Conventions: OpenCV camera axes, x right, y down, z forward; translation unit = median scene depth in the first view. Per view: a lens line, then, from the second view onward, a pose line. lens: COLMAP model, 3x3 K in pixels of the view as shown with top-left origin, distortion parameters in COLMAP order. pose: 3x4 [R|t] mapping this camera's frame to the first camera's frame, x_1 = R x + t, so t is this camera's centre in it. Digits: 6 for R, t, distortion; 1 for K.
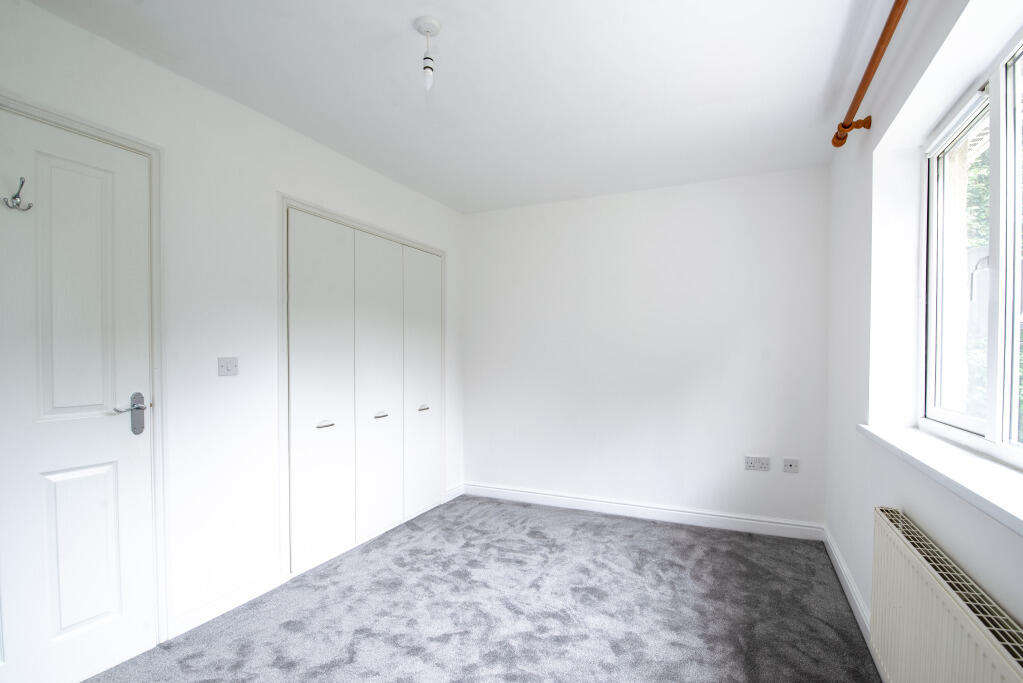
lens RADIAL K [[456.1, 0, 549.8], [0, 456.1, 370.0], [0, 0, 1]] dist [-0.009258, -0.006138]
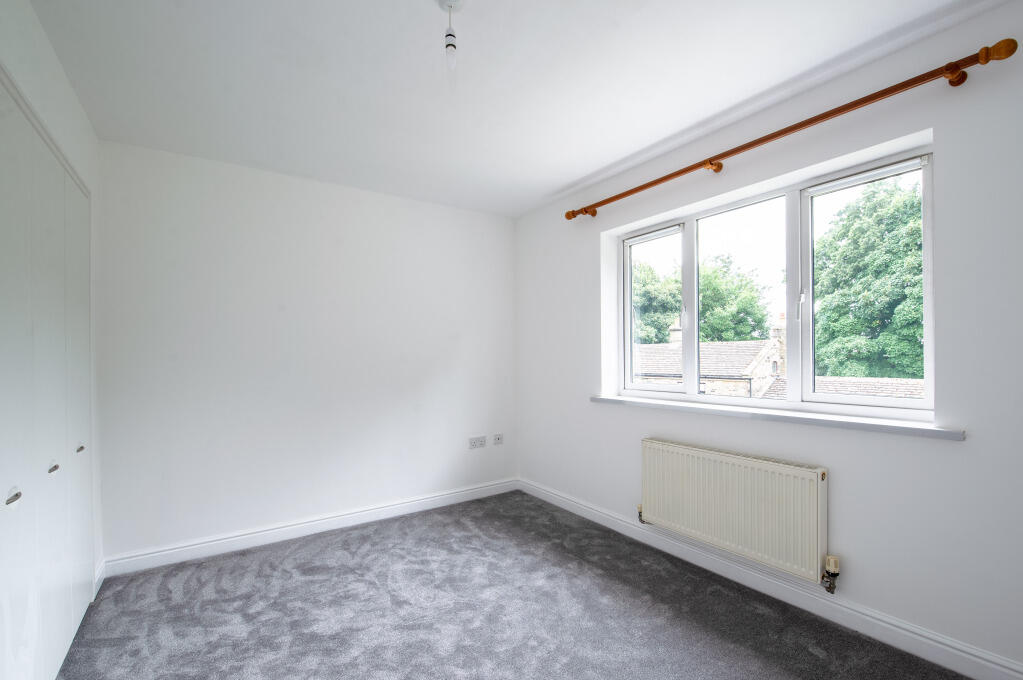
lens RADIAL K [[456.1, 0, 528.0], [0, 456.1, 367.6], [0, 0, 1]] dist [-0.009258, -0.006138]
pose [[0.536277, -0.030351, 0.843496, -0.570494], [0.039389, 0.999164, 0.010910, -0.007935], [-0.843122, 0.027374, 0.537025, 0.227742]]
